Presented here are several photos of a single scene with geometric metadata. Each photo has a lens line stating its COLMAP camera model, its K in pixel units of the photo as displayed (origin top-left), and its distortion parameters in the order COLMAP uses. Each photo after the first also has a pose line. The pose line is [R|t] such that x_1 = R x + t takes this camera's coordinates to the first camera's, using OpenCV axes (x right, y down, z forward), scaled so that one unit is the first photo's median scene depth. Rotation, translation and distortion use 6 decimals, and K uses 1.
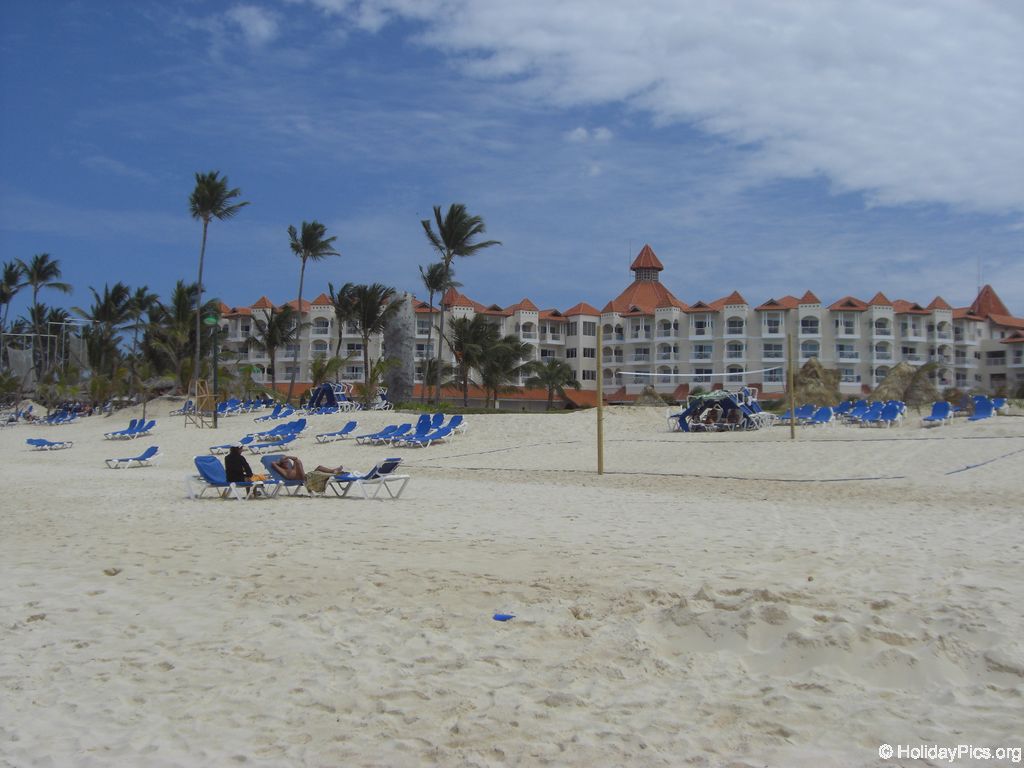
lens RADIAL K [[1154.8, 0, 518.7], [0, 1154.8, 364.4], [0, 0, 1]] dist [-0.219032, 0.257261]
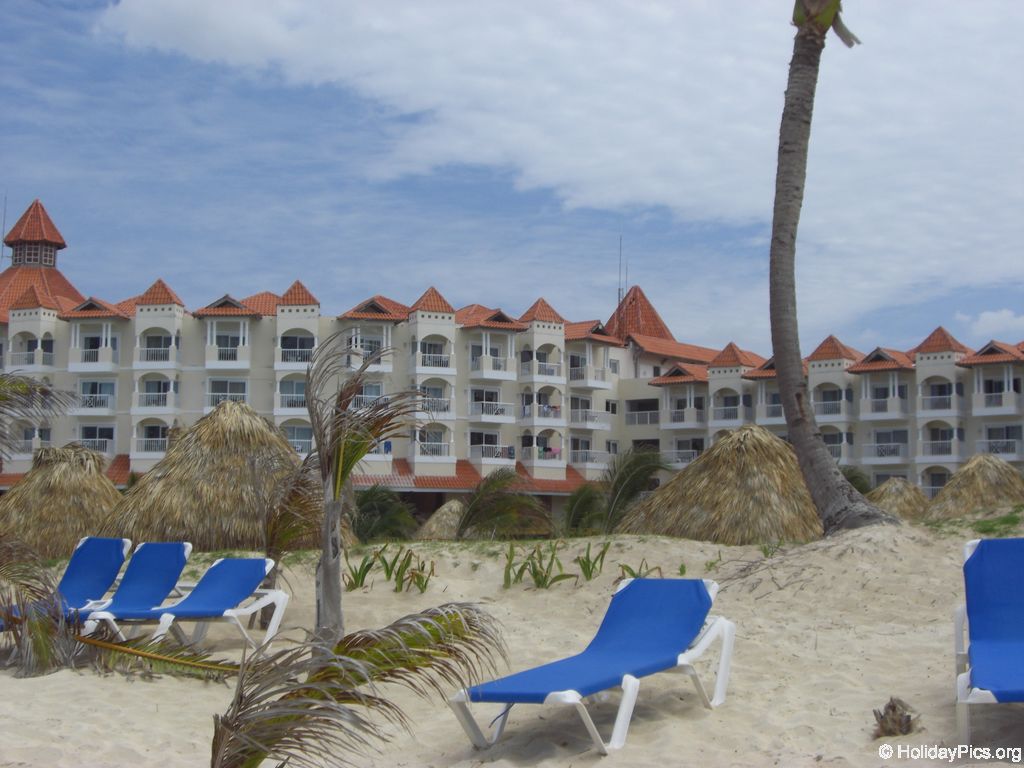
lens RADIAL K [[1670.1, 0, 511.5], [0, 1670.1, 341.3], [0, 0, 1]] dist [-0.065229, 0.001087]
pose [[0.956395, 0.021060, 0.291315, 0.120235], [-0.006545, 0.998692, -0.050713, 0.002107], [-0.292002, 0.046595, 0.955282, 0.219327]]
